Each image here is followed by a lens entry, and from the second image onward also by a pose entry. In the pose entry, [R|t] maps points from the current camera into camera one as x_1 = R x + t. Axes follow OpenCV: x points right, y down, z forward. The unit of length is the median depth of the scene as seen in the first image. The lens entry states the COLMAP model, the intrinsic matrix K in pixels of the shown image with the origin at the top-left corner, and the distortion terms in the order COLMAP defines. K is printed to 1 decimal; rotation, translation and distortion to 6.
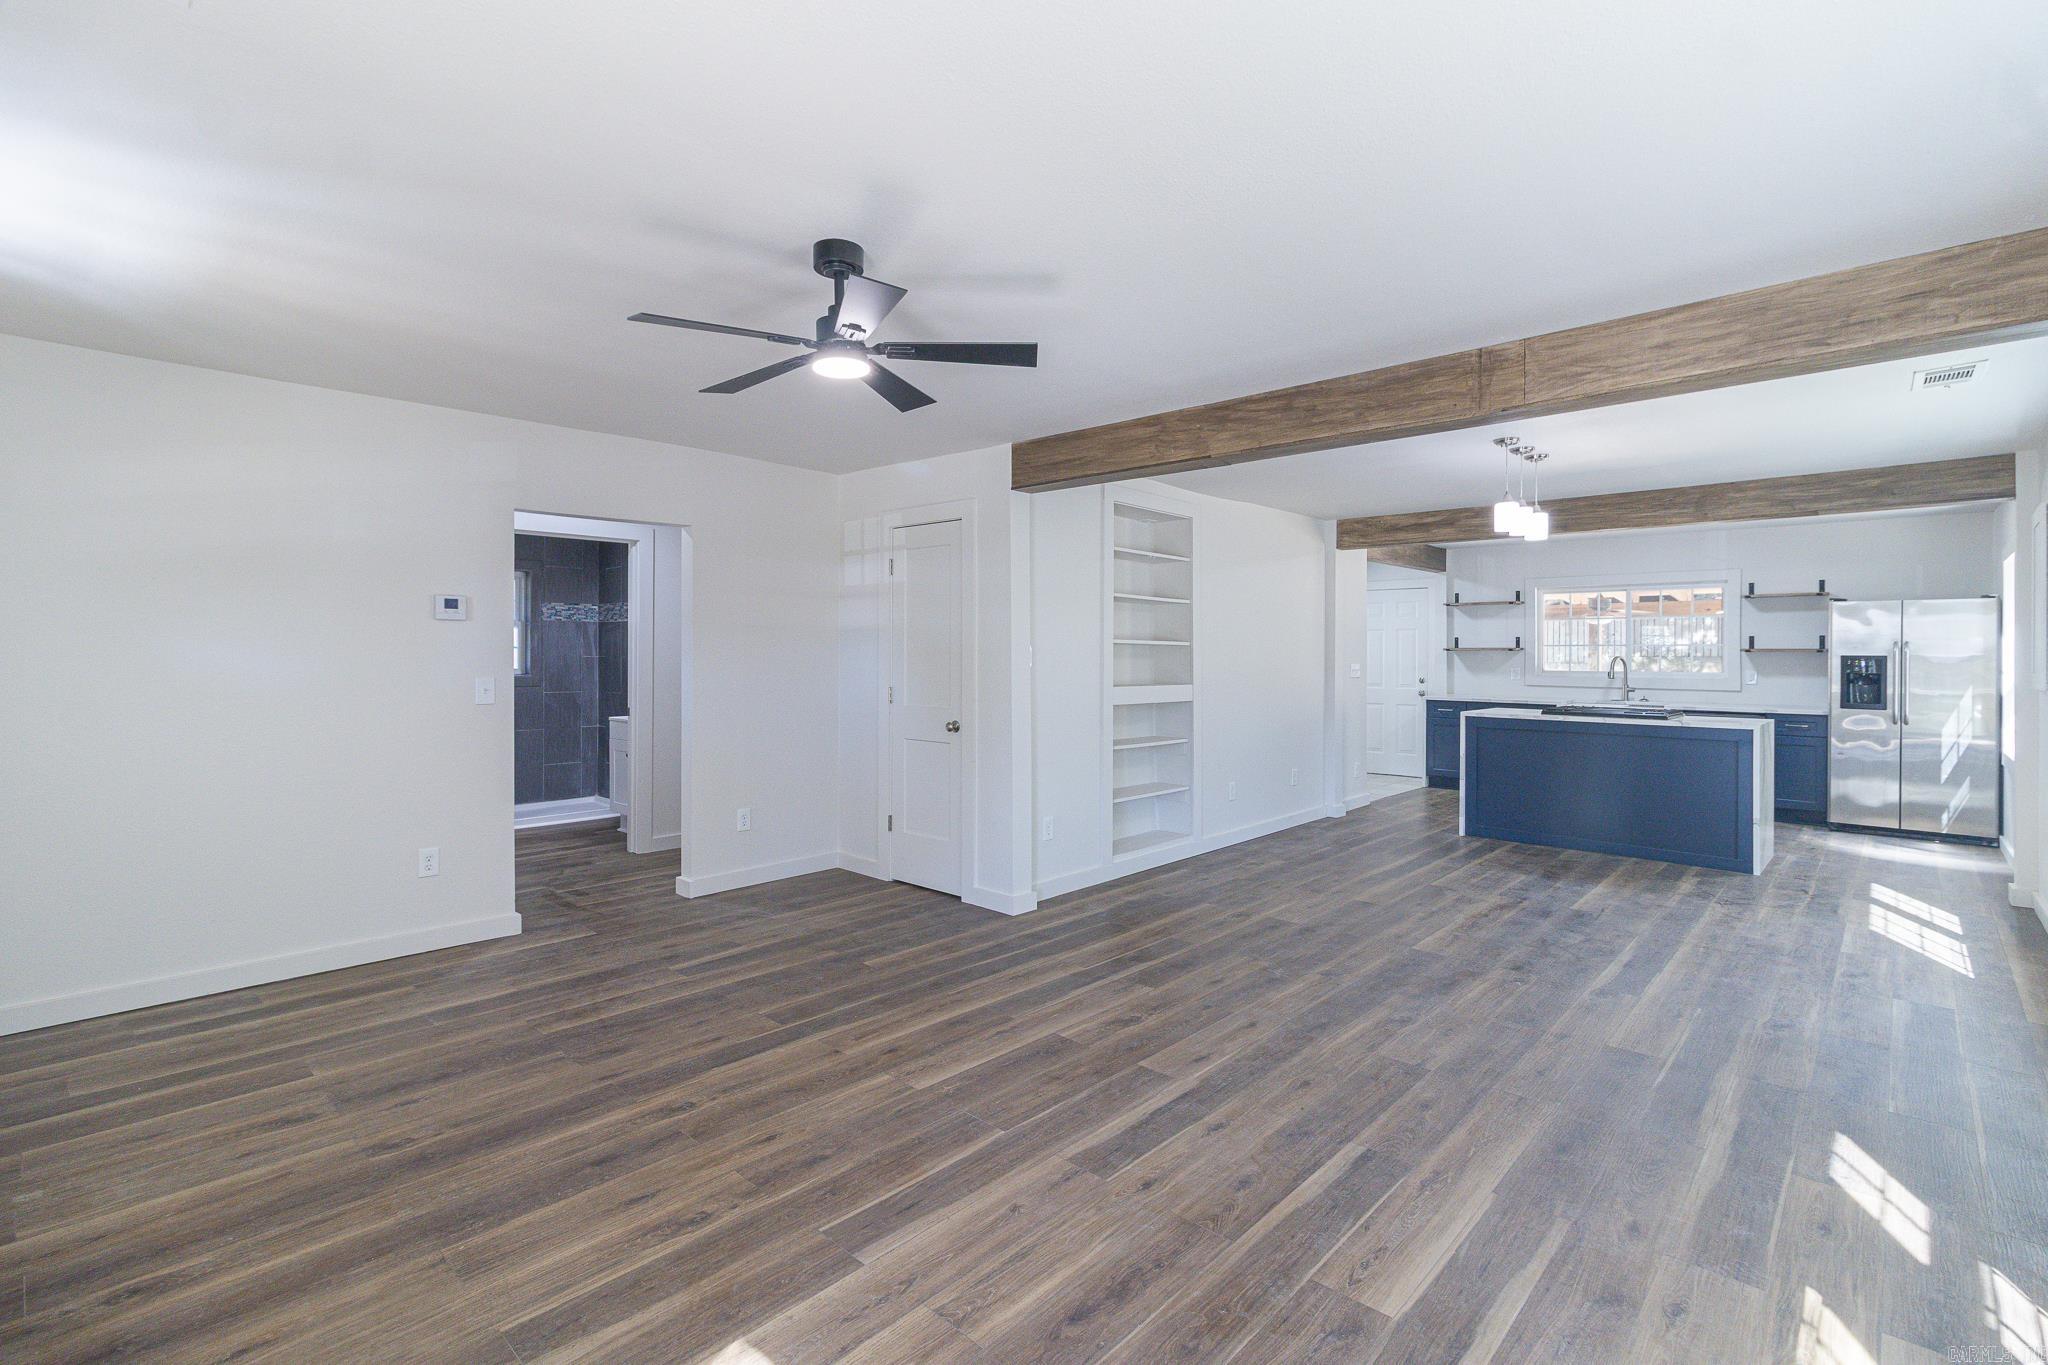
lens RADIAL K [[941.5, 0, 1060.5], [0, 941.5, 626.0], [0, 0, 1]] dist [0.003294, 0.000446]
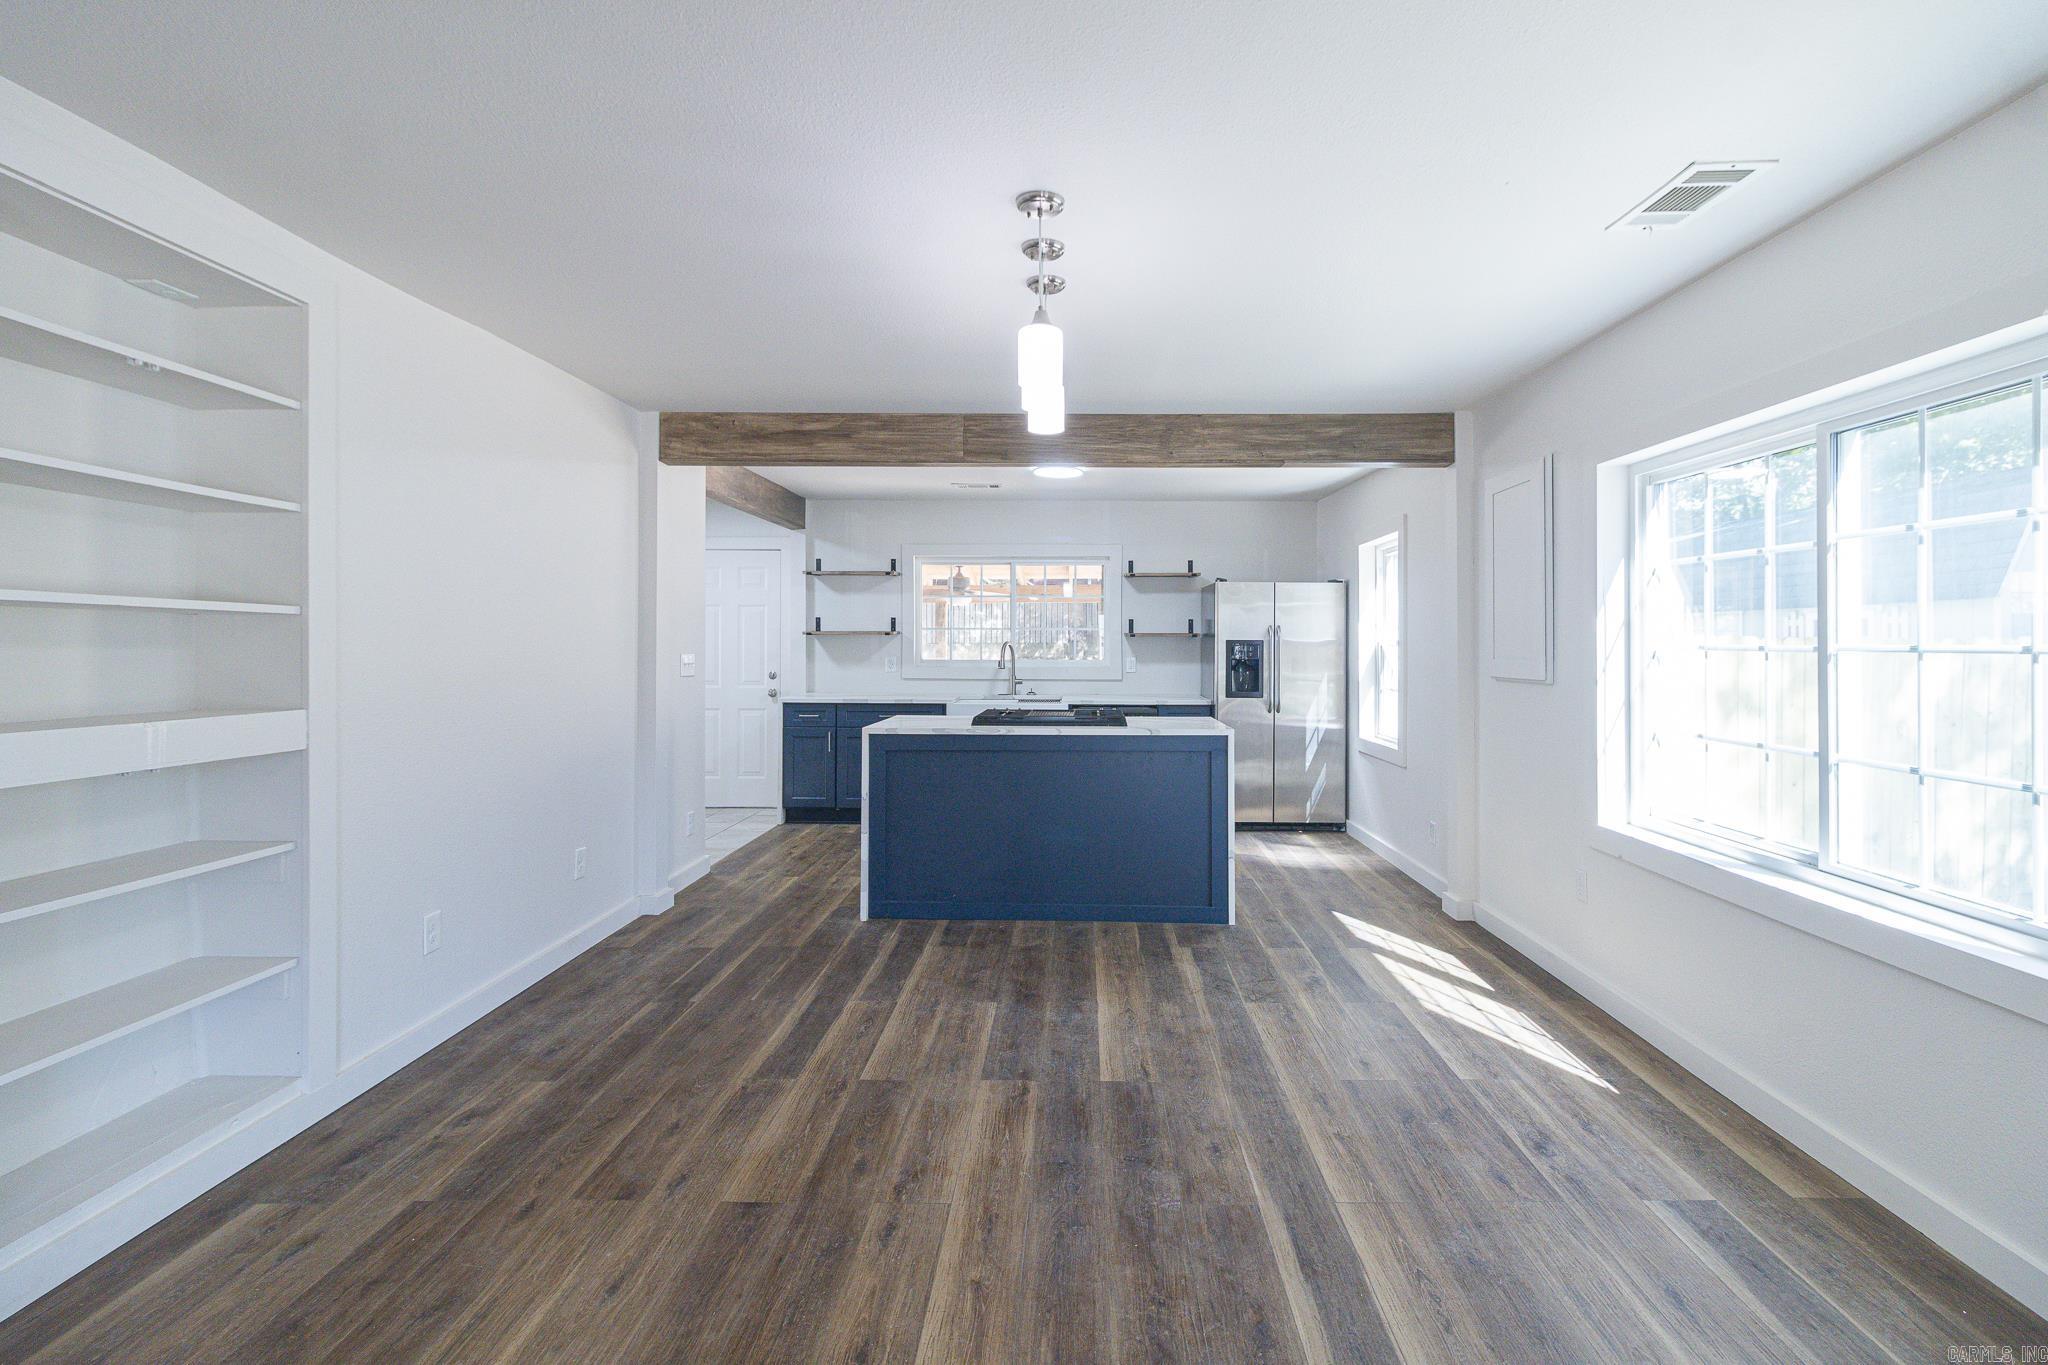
lens RADIAL K [[934.1, 0, 1058.9], [0, 934.1, 644.4], [0, 0, 1]] dist [-0.006808, -0.000145]
pose [[0.758974, -0.003000, 0.651114, 0.107818], [-0.017617, 0.999529, 0.025141, 0.015325], [-0.650883, -0.030551, 0.758563, 0.412533]]
